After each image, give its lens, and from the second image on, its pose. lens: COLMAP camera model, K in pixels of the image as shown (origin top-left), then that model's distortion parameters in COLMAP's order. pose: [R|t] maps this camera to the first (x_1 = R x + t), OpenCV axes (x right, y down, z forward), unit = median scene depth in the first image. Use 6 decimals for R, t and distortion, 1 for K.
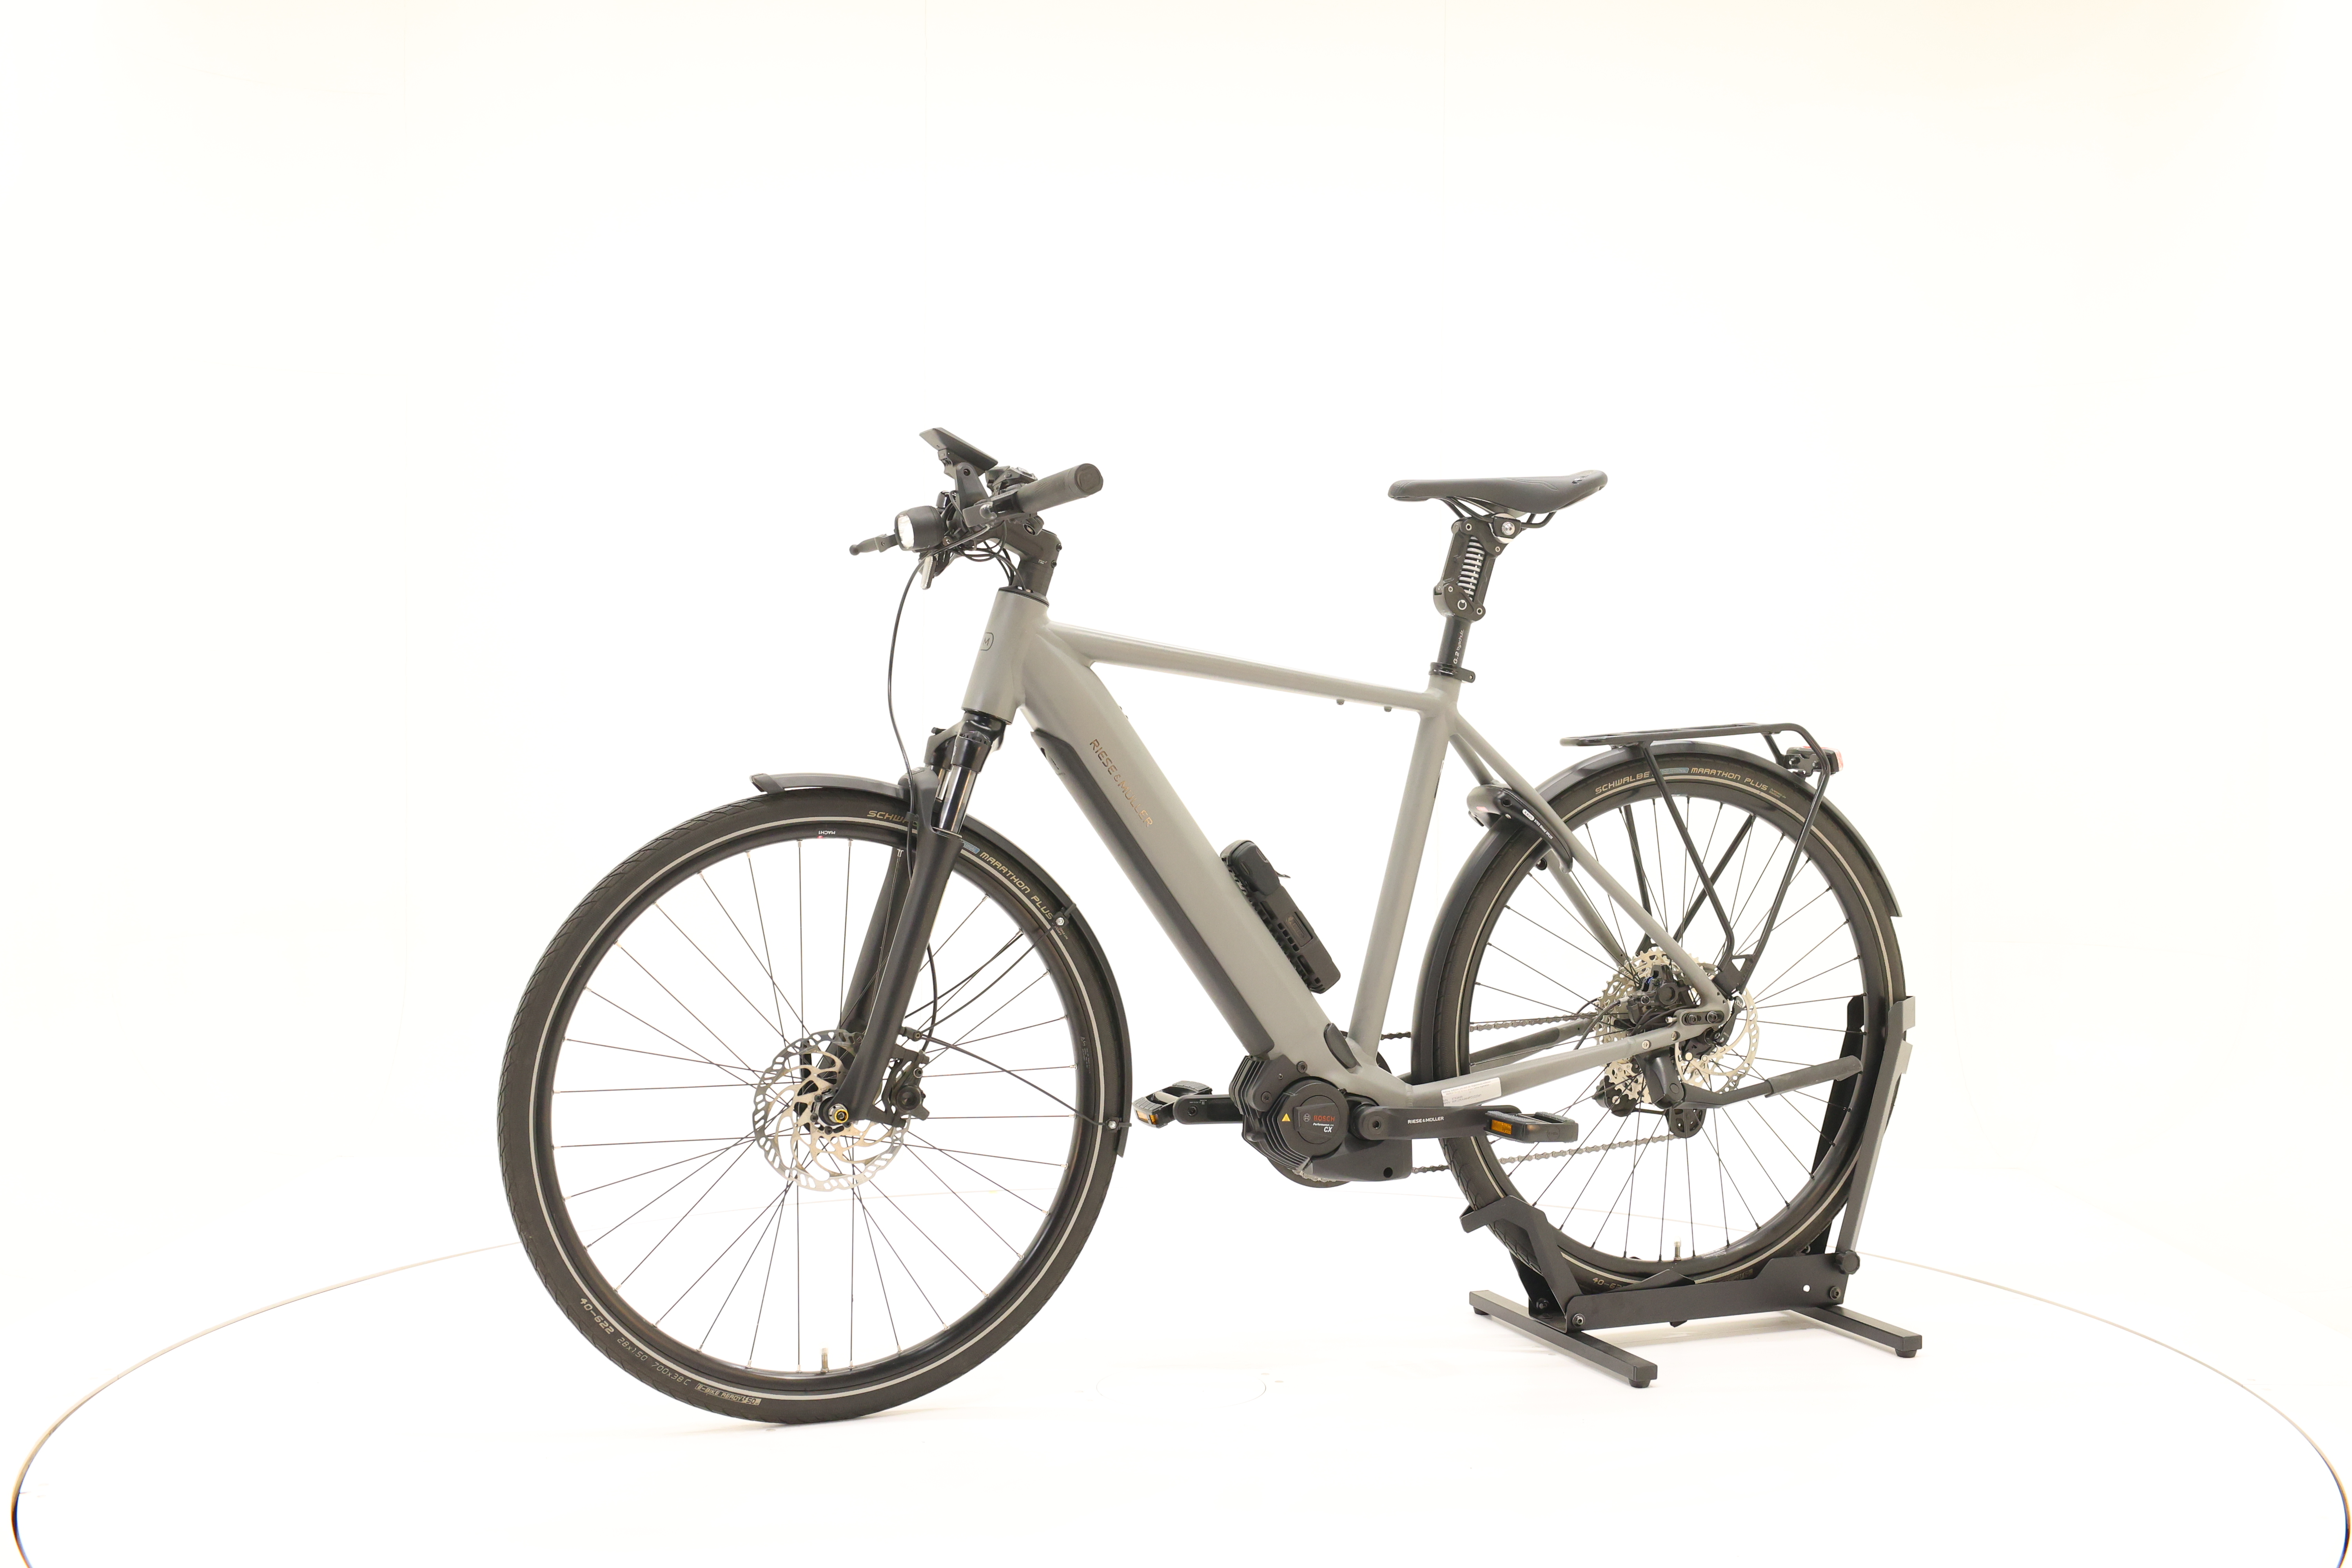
lens RADIAL K [[2533.6, 0, 1178.1], [0, 2533.6, 783.5], [0, 0, 1]] dist [-0.003892, 0.000000]
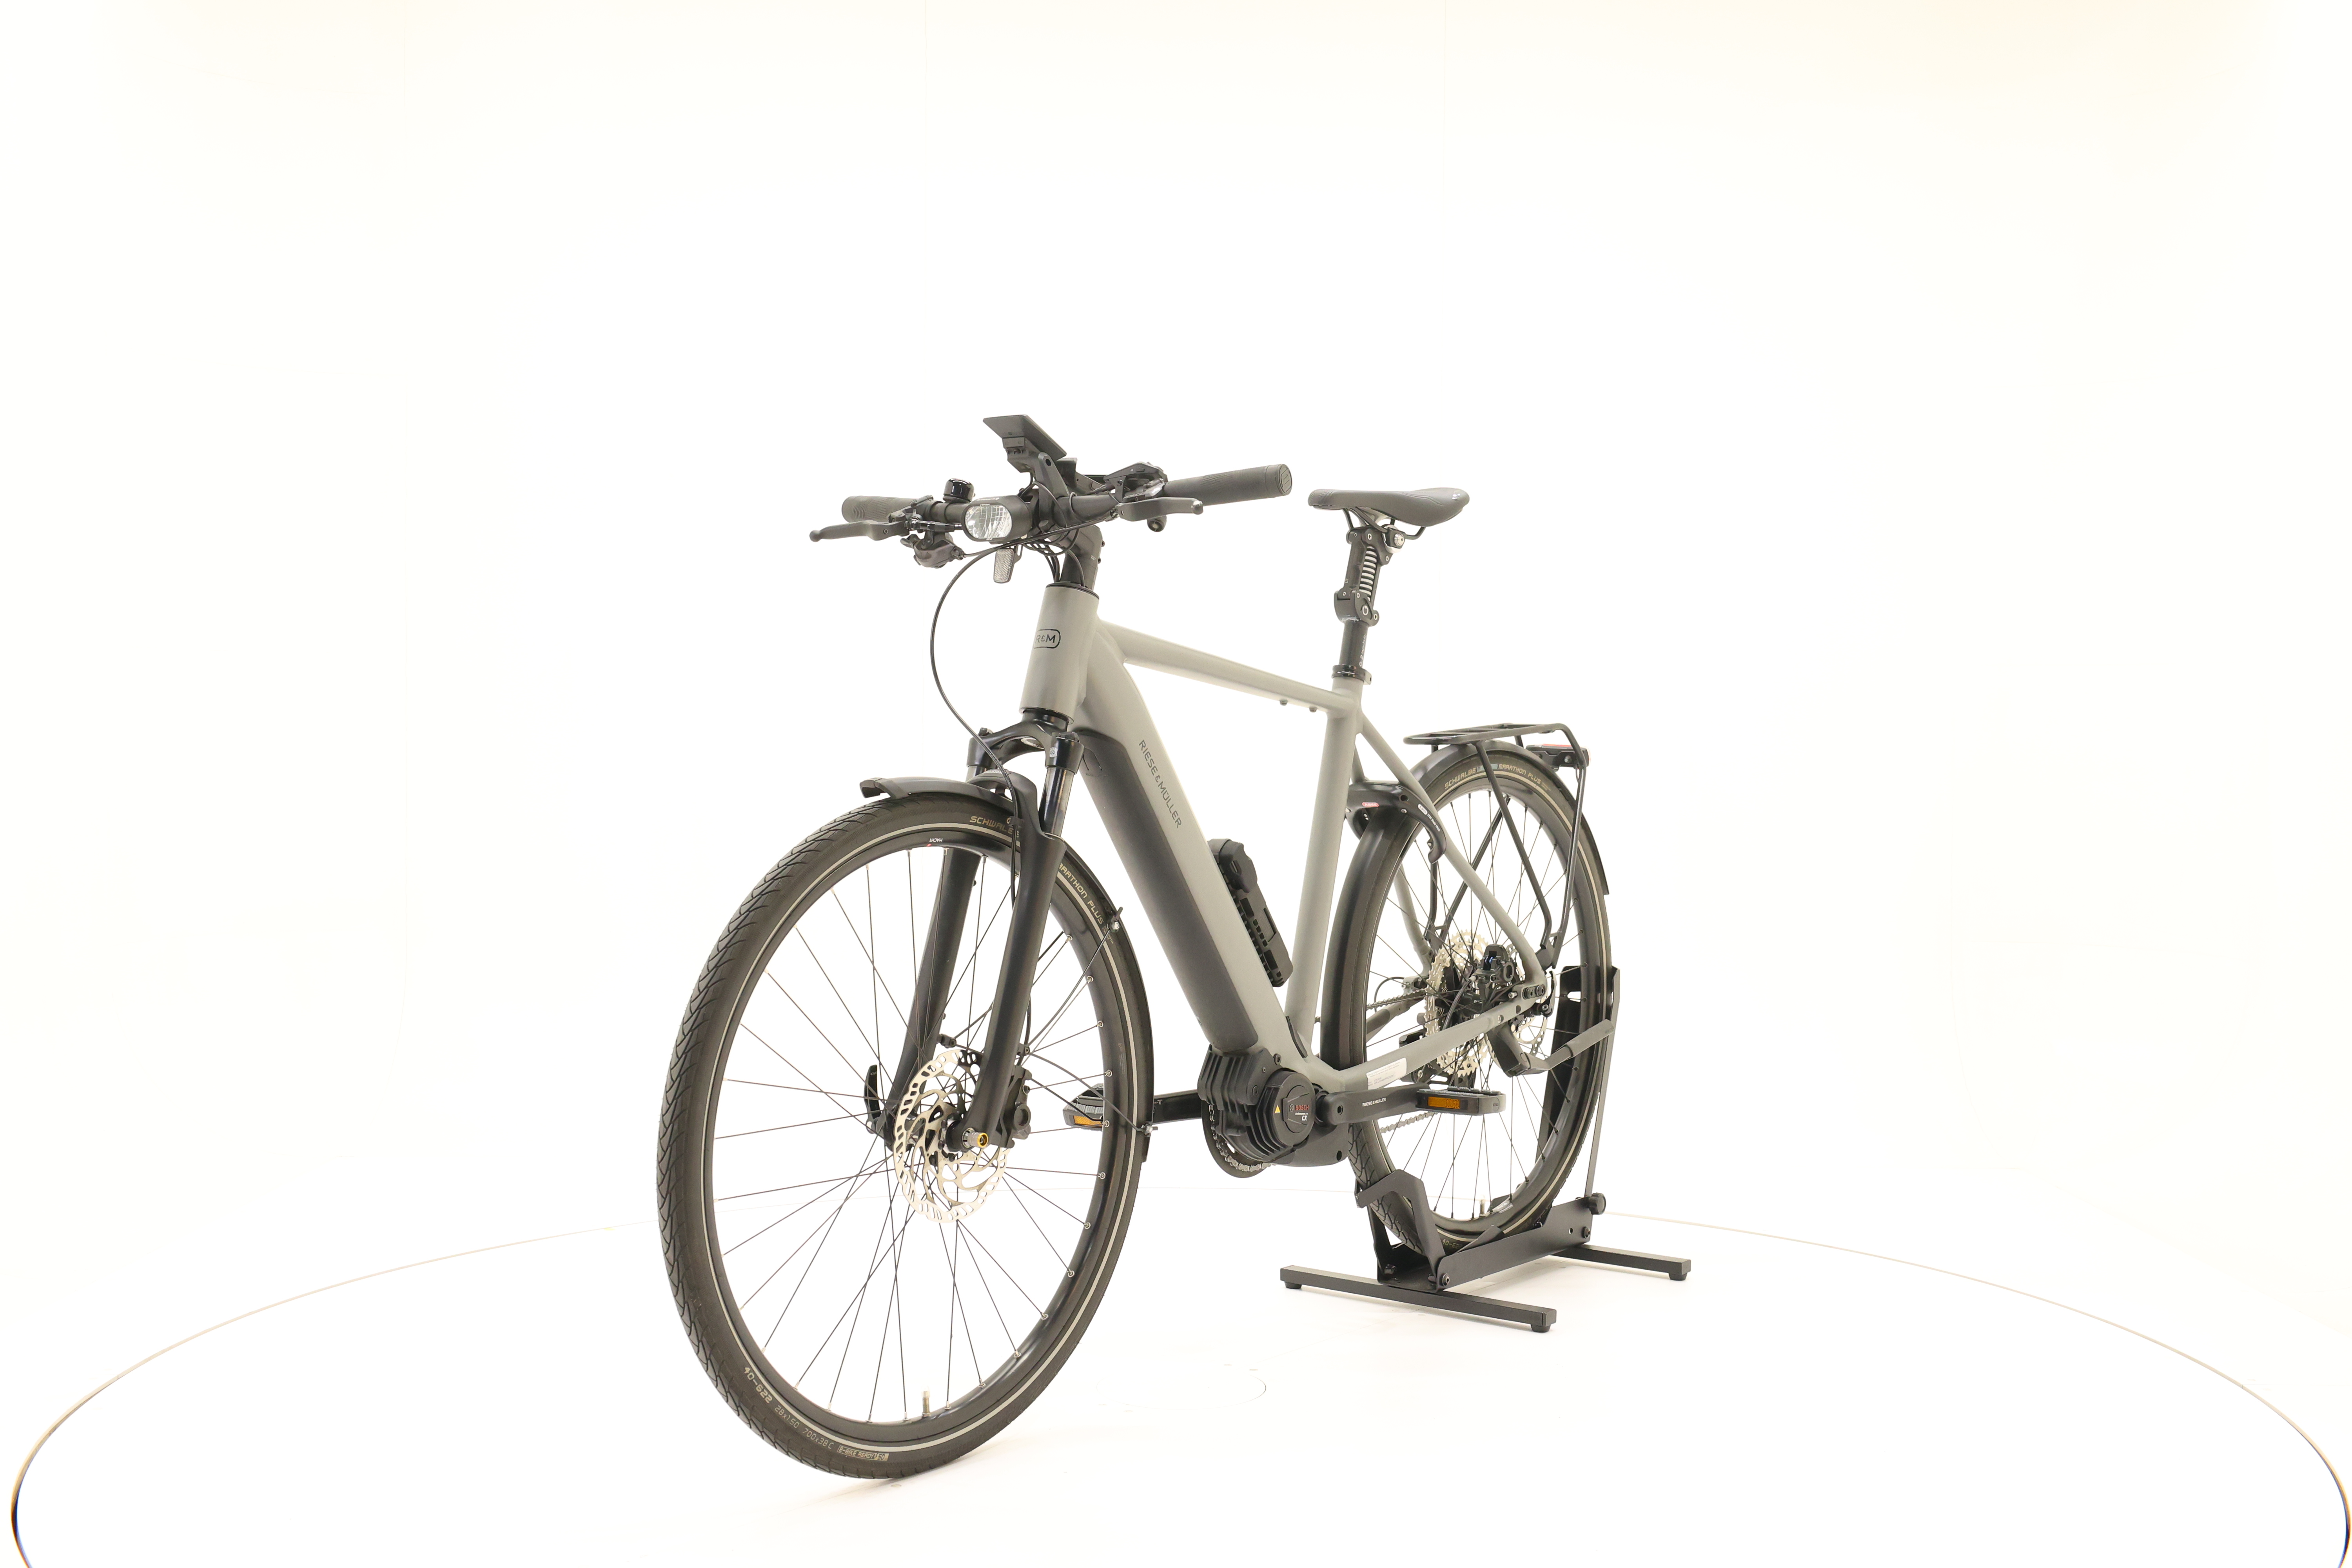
lens RADIAL K [[2533.6, 0, 1187.5], [0, 2533.6, 785.5], [0, 0, 1]] dist [-0.003892, 0.000000]
pose [[0.861436, -0.011778, 0.507729, -0.491702], [0.010531, 0.999930, 0.005328, -0.004528], [-0.507756, 0.000757, 0.861500, 0.134250]]
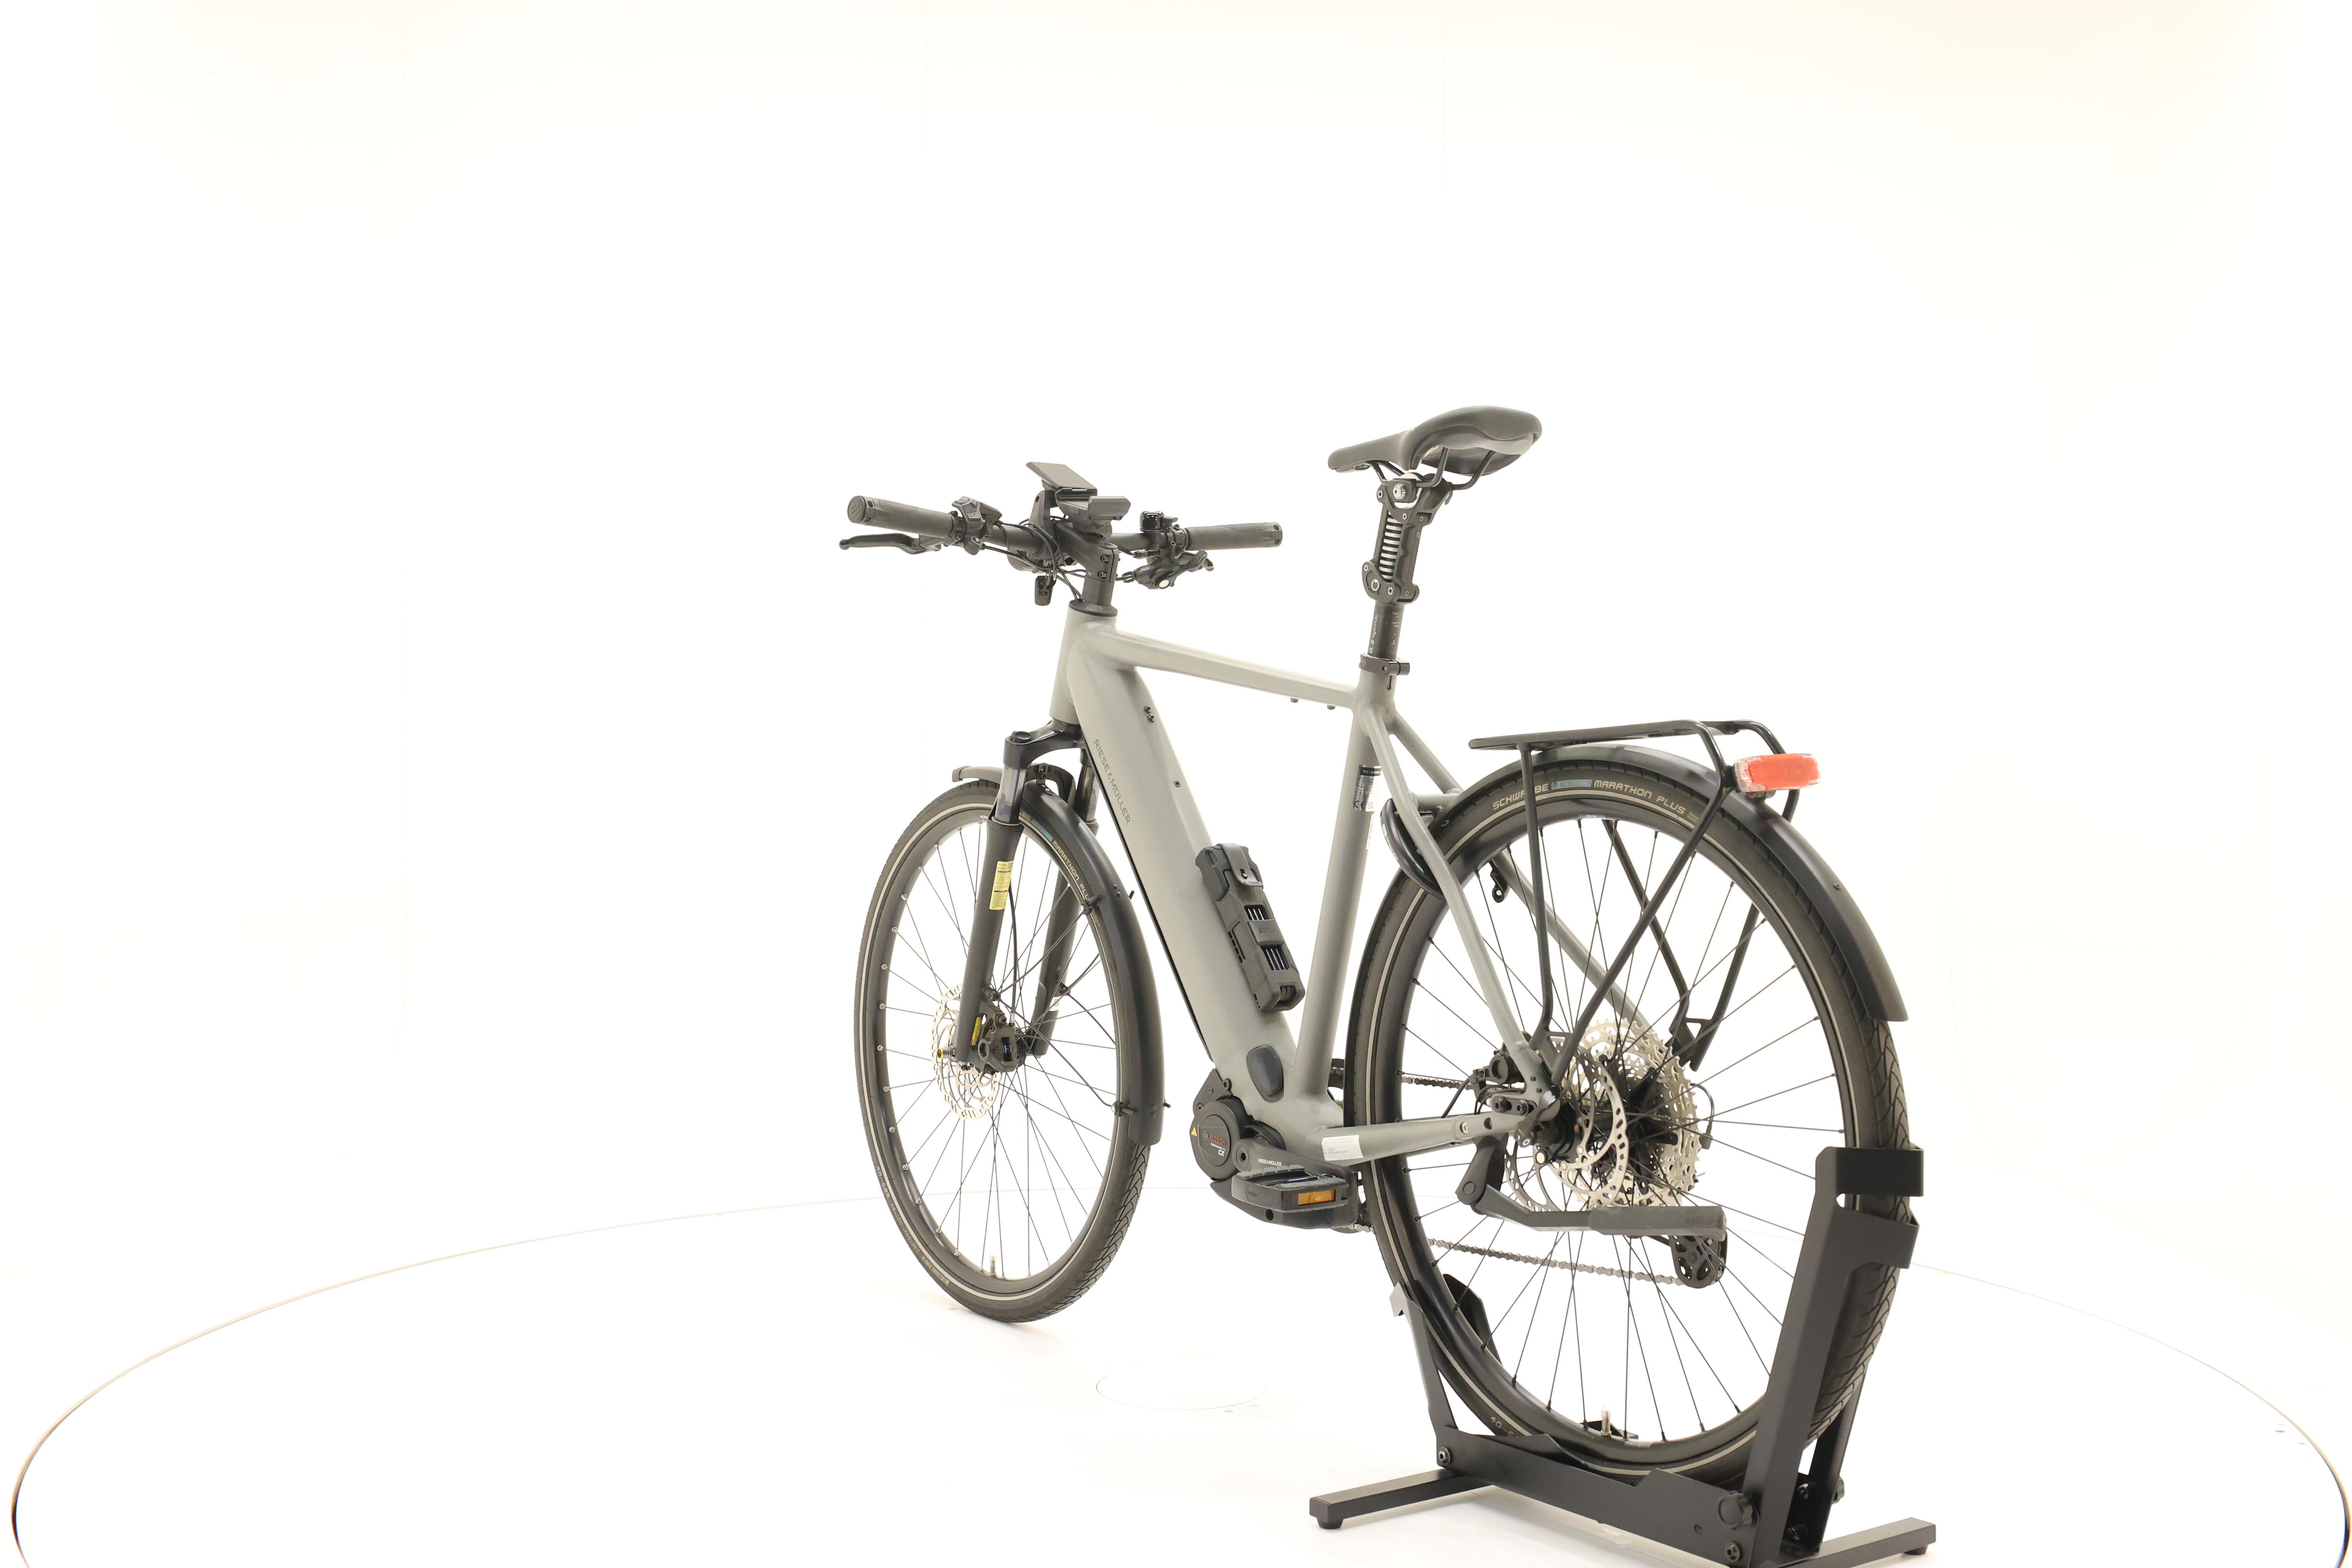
lens RADIAL K [[2533.6, 0, 1179.9], [0, 2533.6, 763.3], [0, 0, 1]] dist [-0.003892, 0.000000]
pose [[0.252470, 0.010912, -0.967543, 0.946454], [-0.023623, 0.999708, 0.005111, -0.012793], [0.967316, 0.021566, 0.252654, 0.726852]]
